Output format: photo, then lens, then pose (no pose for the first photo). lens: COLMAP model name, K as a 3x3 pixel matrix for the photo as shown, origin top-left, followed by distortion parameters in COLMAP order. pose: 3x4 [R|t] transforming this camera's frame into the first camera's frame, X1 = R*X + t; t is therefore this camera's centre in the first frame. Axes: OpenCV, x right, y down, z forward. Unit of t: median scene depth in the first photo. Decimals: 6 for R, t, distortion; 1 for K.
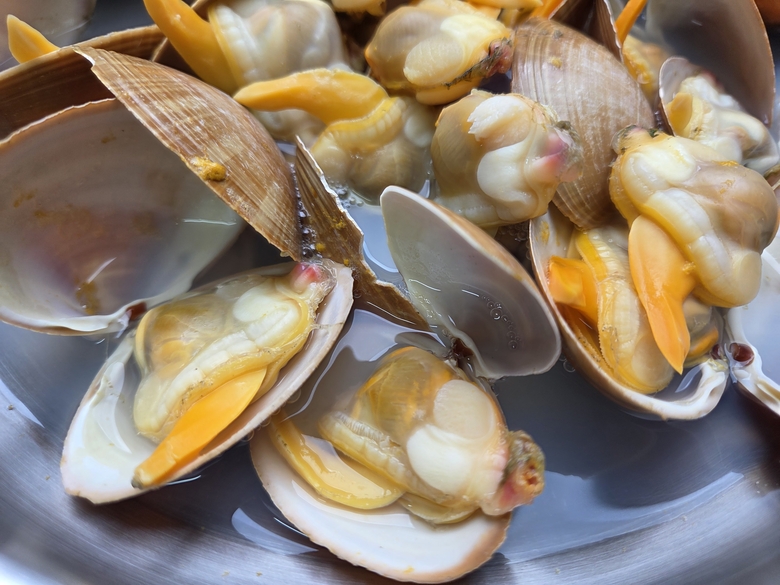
lens RADIAL K [[594.5, 0, 391.5], [0, 594.5, 294.7], [0, 0, 1]] dist [-0.018345, -0.035822]
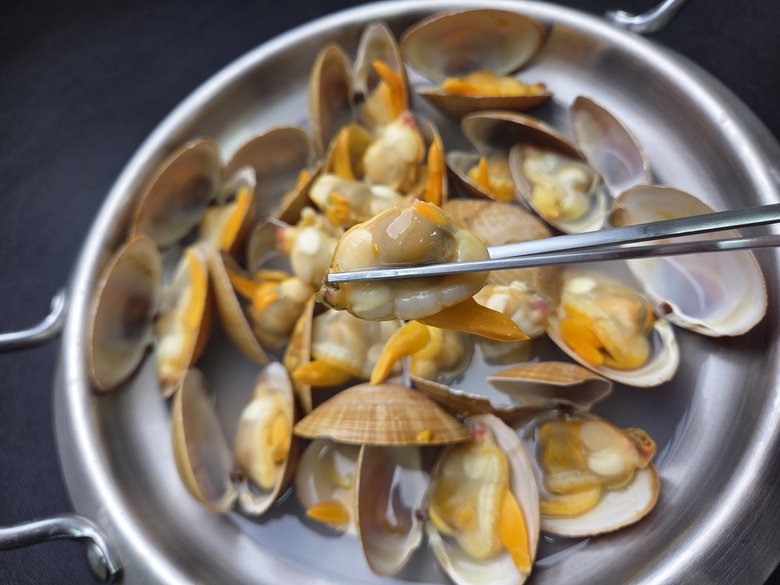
lens RADIAL K [[594.5, 0, 382.0], [0, 594.5, 287.1], [0, 0, 1]] dist [-0.018345, -0.035822]
pose [[0.739038, -0.662426, 0.122536, -0.299223], [0.659081, 0.748620, 0.071974, -0.738291], [-0.139410, 0.027570, 0.989851, -0.830592]]
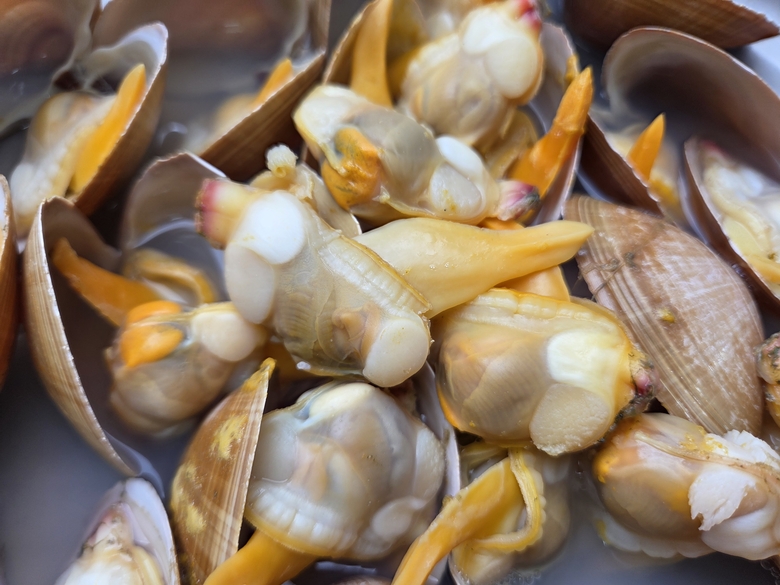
lens RADIAL K [[594.5, 0, 391.7], [0, 594.5, 292.3], [0, 0, 1]] dist [-0.018345, -0.035822]
pose [[0.823015, -0.534606, 0.191943, -0.199947], [0.476178, 0.833588, 0.279973, -0.975540], [-0.309677, -0.139023, 0.940624, 0.423401]]
